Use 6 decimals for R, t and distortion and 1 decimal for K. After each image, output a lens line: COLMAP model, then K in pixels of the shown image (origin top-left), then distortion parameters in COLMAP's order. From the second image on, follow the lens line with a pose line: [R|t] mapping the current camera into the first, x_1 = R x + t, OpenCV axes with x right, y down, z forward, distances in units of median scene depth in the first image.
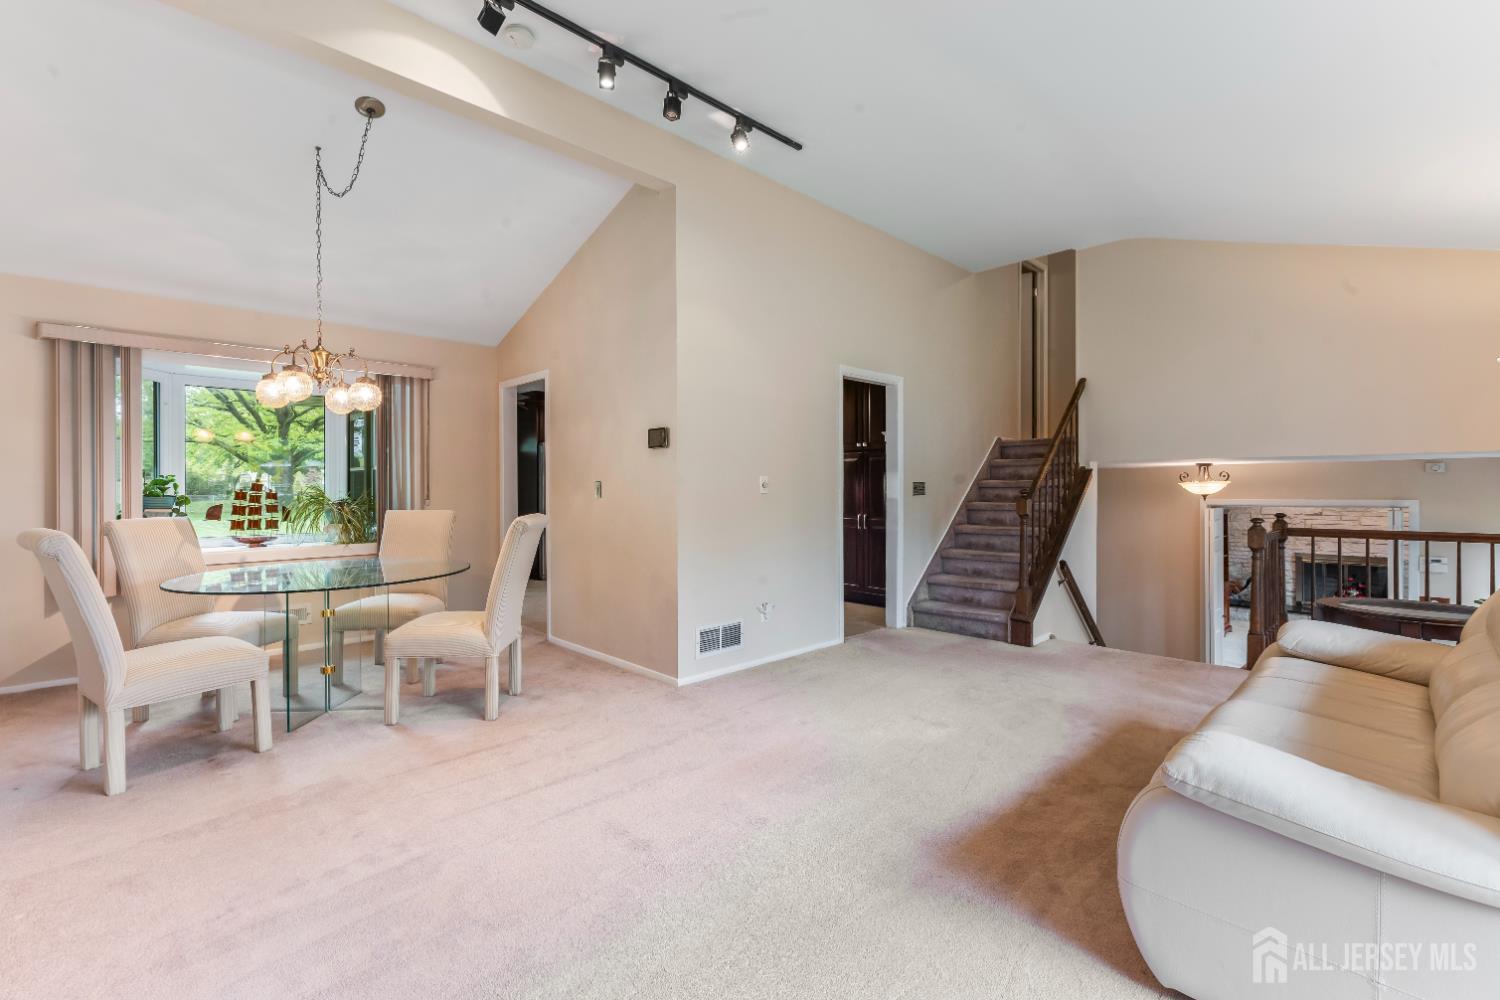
lens RADIAL K [[659.2, 0, 755.2], [0, 659.2, 489.8], [0, 0, 1]] dist [-0.000418, -0.000057]
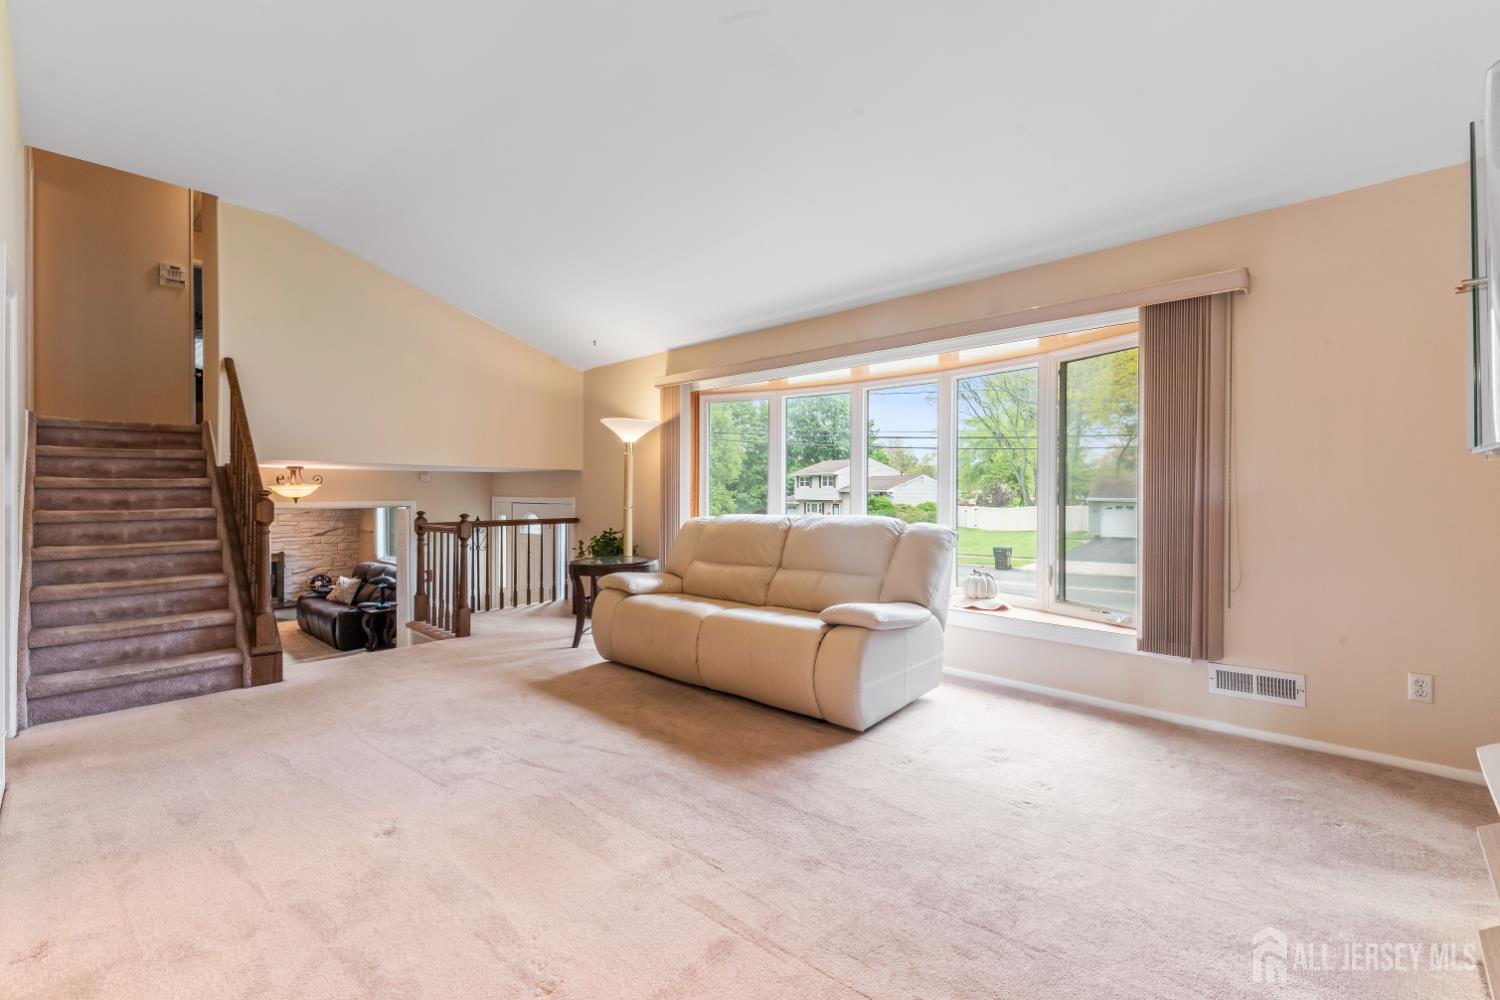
lens RADIAL K [[634.4, 0, 754.0], [0, 634.4, 498.6], [0, 0, 1]] dist [0.001587, -0.000052]
pose [[-0.070340, -0.005957, 0.997505, -0.367408], [0.001418, 0.999981, 0.006072, 0.004818], [-0.997522, 0.001842, -0.070331, 0.409830]]
